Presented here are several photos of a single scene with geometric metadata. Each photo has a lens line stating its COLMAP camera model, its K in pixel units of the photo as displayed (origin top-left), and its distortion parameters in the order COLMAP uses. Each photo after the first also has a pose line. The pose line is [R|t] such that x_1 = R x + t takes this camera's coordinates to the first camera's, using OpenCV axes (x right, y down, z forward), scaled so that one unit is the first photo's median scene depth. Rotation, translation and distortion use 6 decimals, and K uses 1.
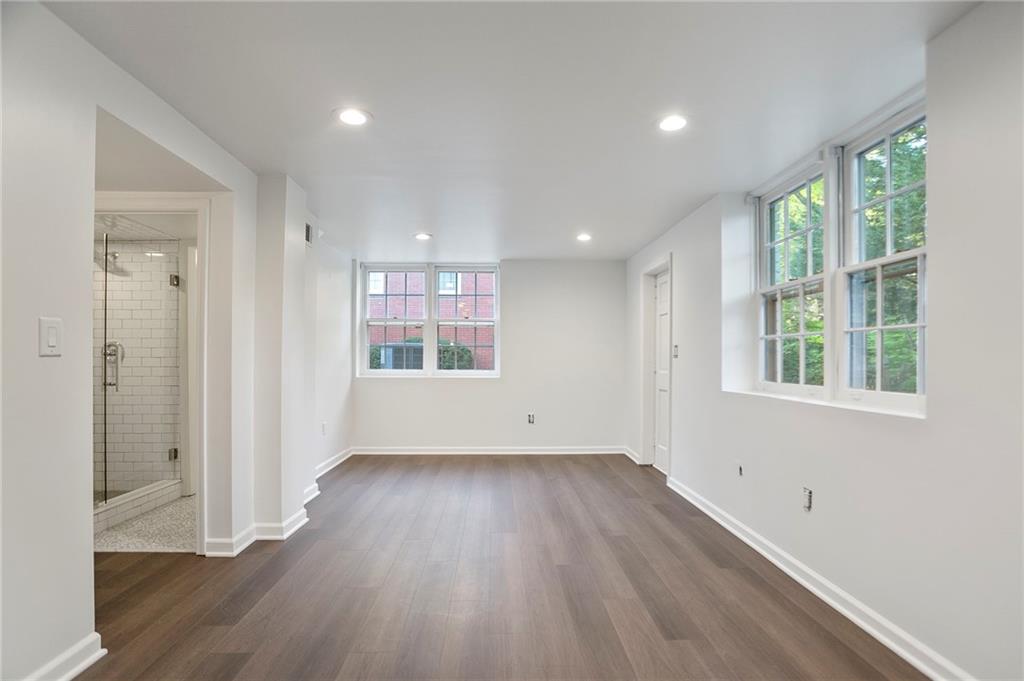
lens RADIAL K [[514.6, 0, 515.1], [0, 514.6, 352.9], [0, 0, 1]] dist [-0.066091, 0.000457]
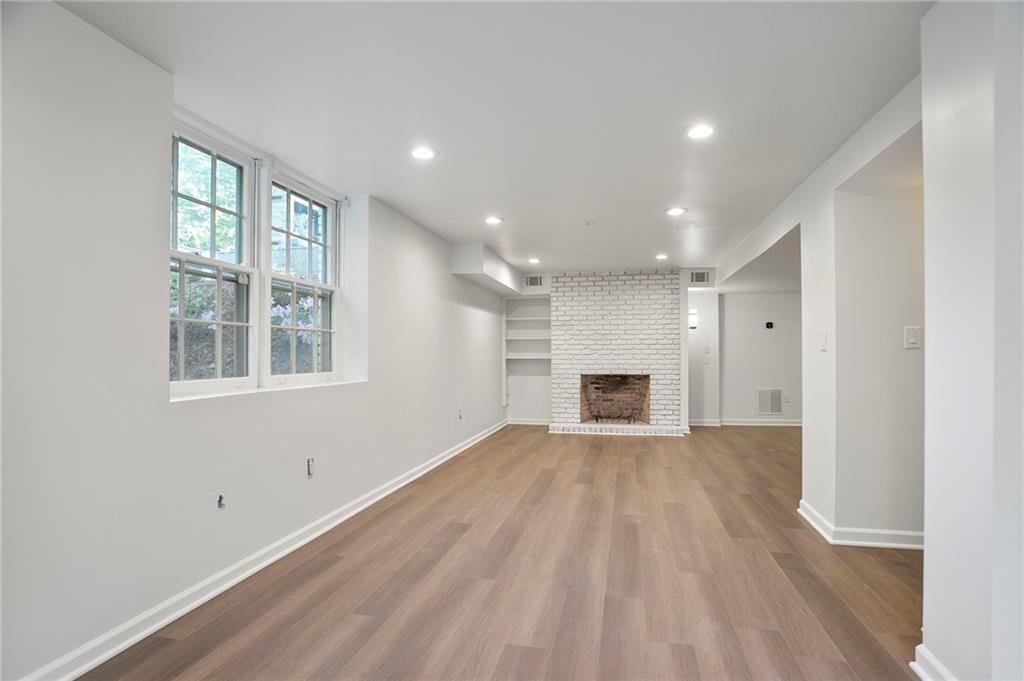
lens RADIAL K [[514.6, 0, 515.1], [0, 514.6, 352.9], [0, 0, 1]] dist [-0.066091, 0.000457]
pose [[-0.966830, -0.002754, 0.255406, -0.193370], [-0.005519, 0.999934, -0.010108, 0.024819], [-0.255361, -0.011183, -0.966781, 1.968083]]
